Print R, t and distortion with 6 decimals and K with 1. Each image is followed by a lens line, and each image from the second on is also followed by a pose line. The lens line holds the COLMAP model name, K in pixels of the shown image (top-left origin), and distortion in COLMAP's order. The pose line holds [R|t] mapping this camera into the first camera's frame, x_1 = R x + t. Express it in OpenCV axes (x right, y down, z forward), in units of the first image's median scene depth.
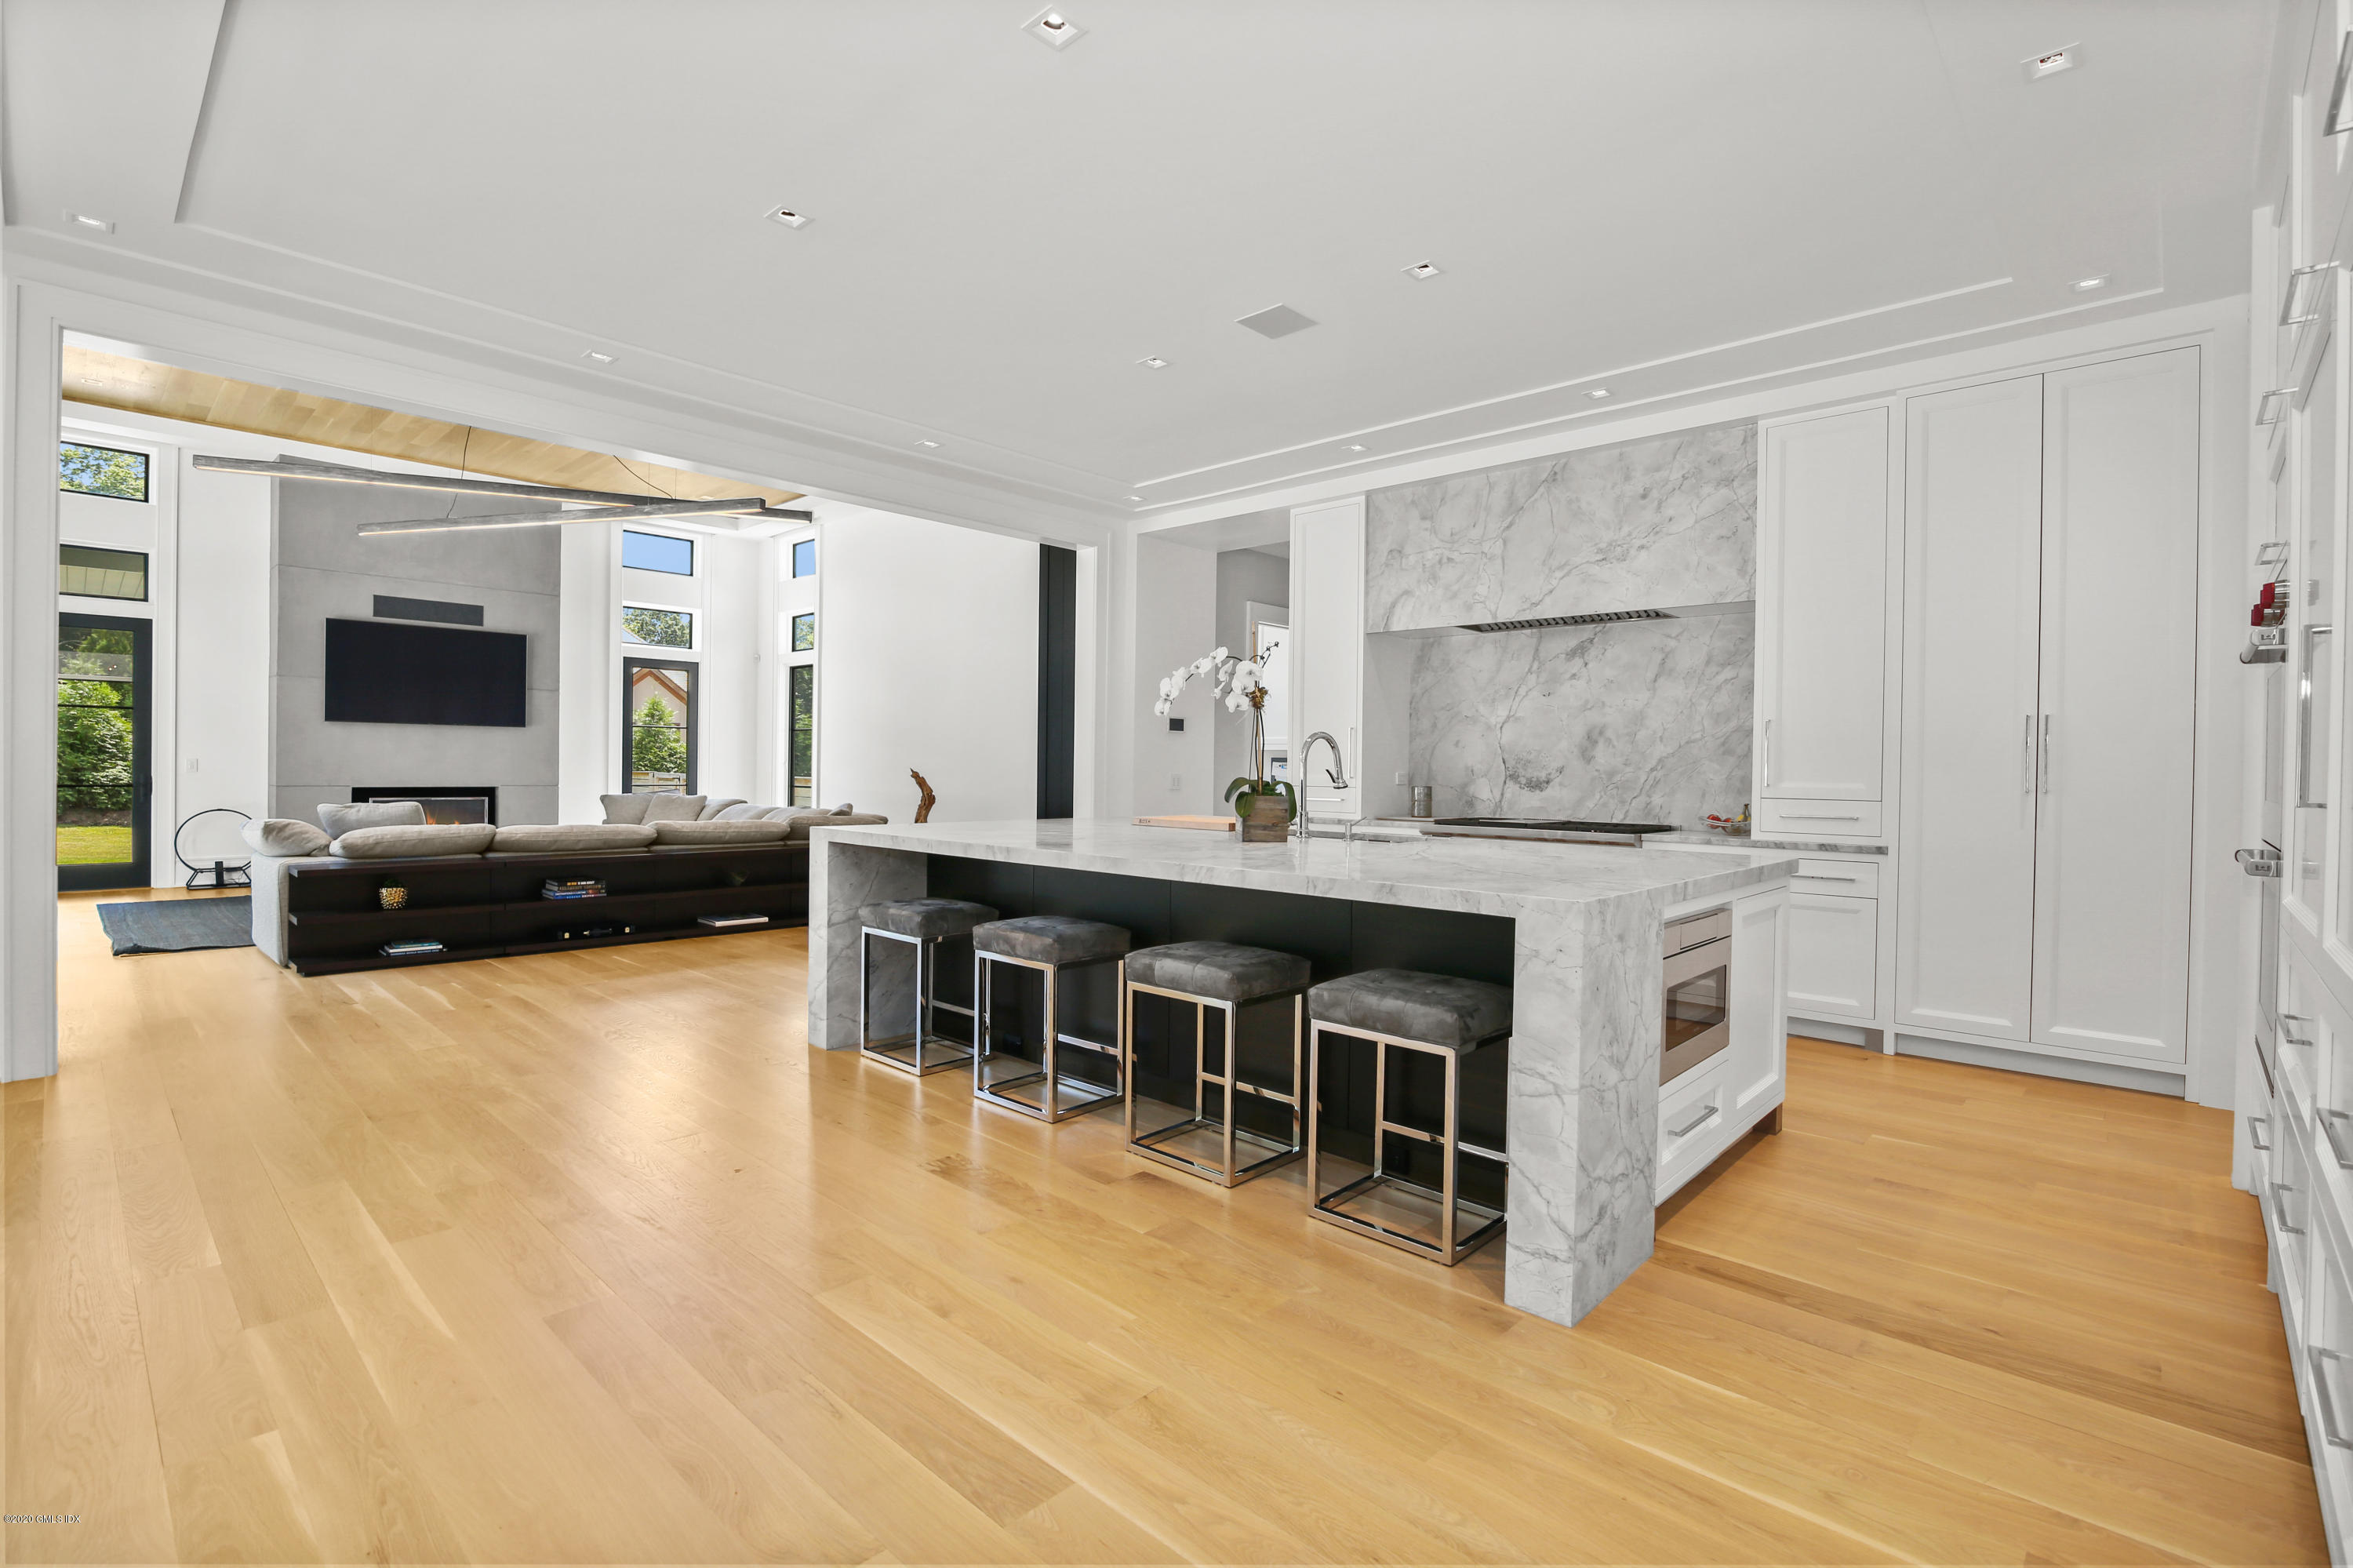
lens RADIAL K [[1092.4, 0, 1186.2], [0, 1092.4, 778.7], [0, 0, 1]] dist [-0.021697, 0.001991]
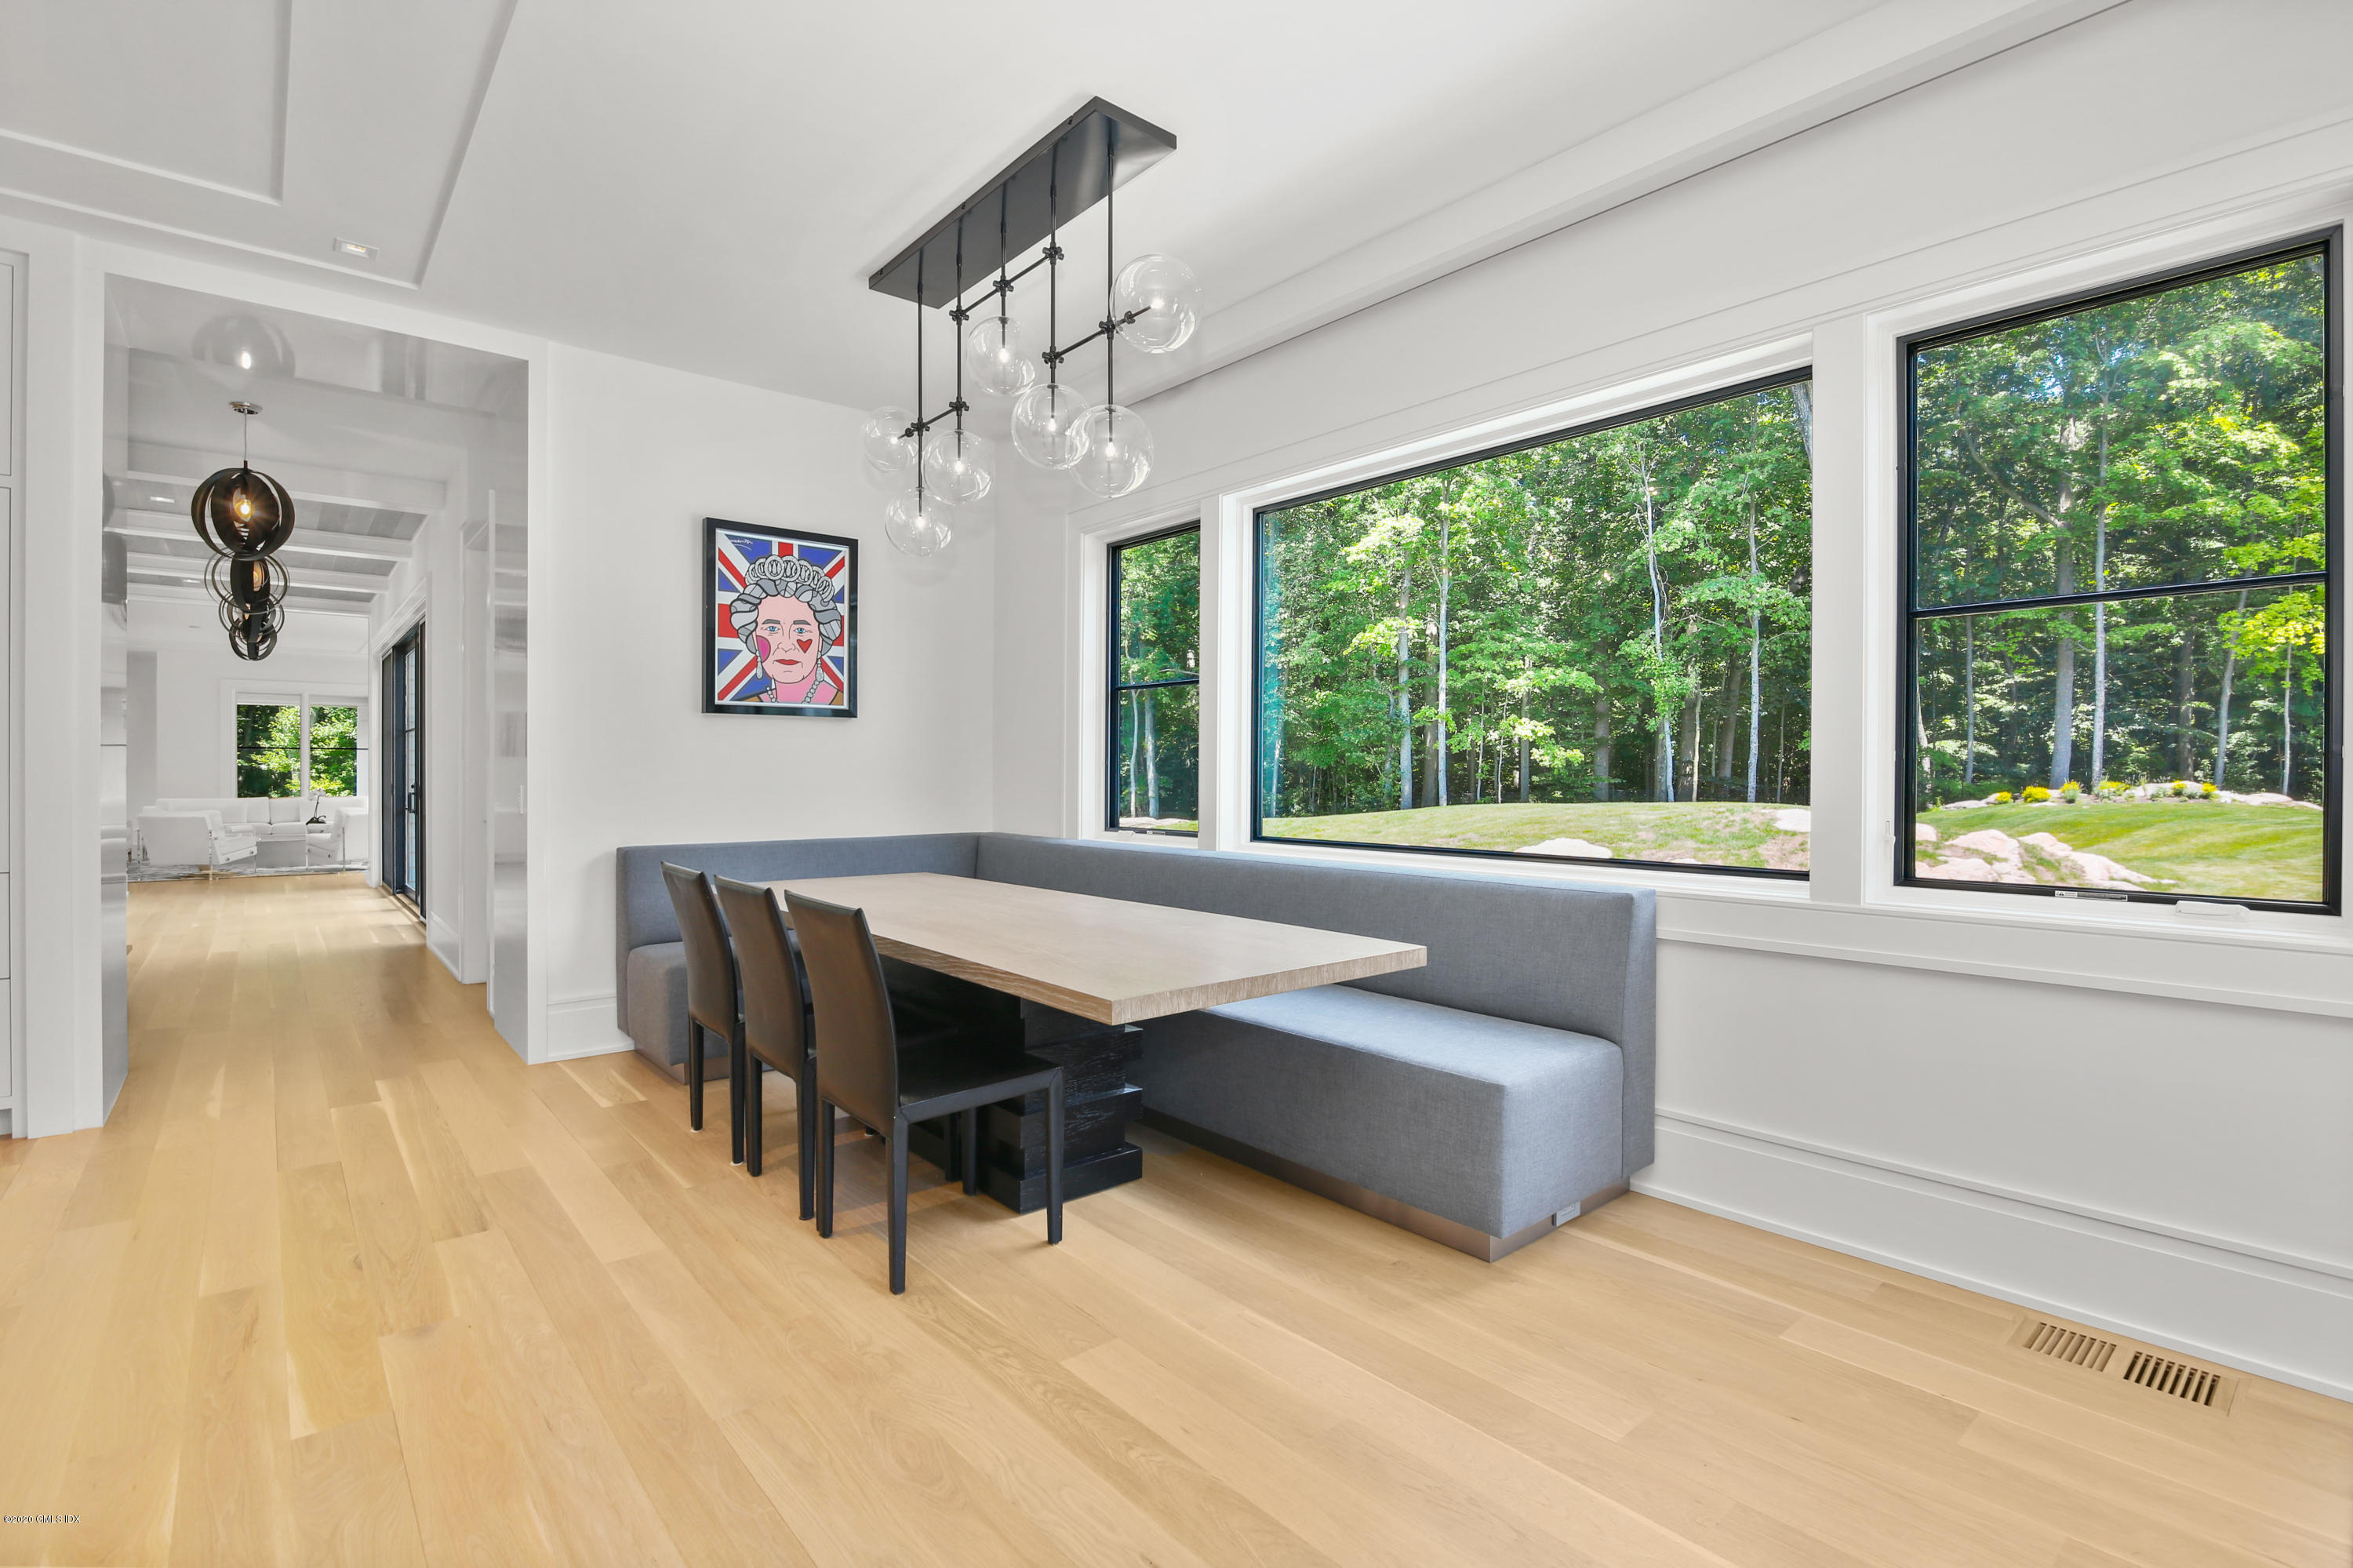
lens RADIAL K [[1092.4, 0, 1186.2], [0, 1092.4, 778.7], [0, 0, 1]] dist [-0.021697, 0.001991]
pose [[-0.994560, -0.019477, 0.102331, -0.567648], [-0.018225, 0.999747, 0.013156, -0.015245], [-0.102561, 0.011220, -0.994663, 0.608795]]
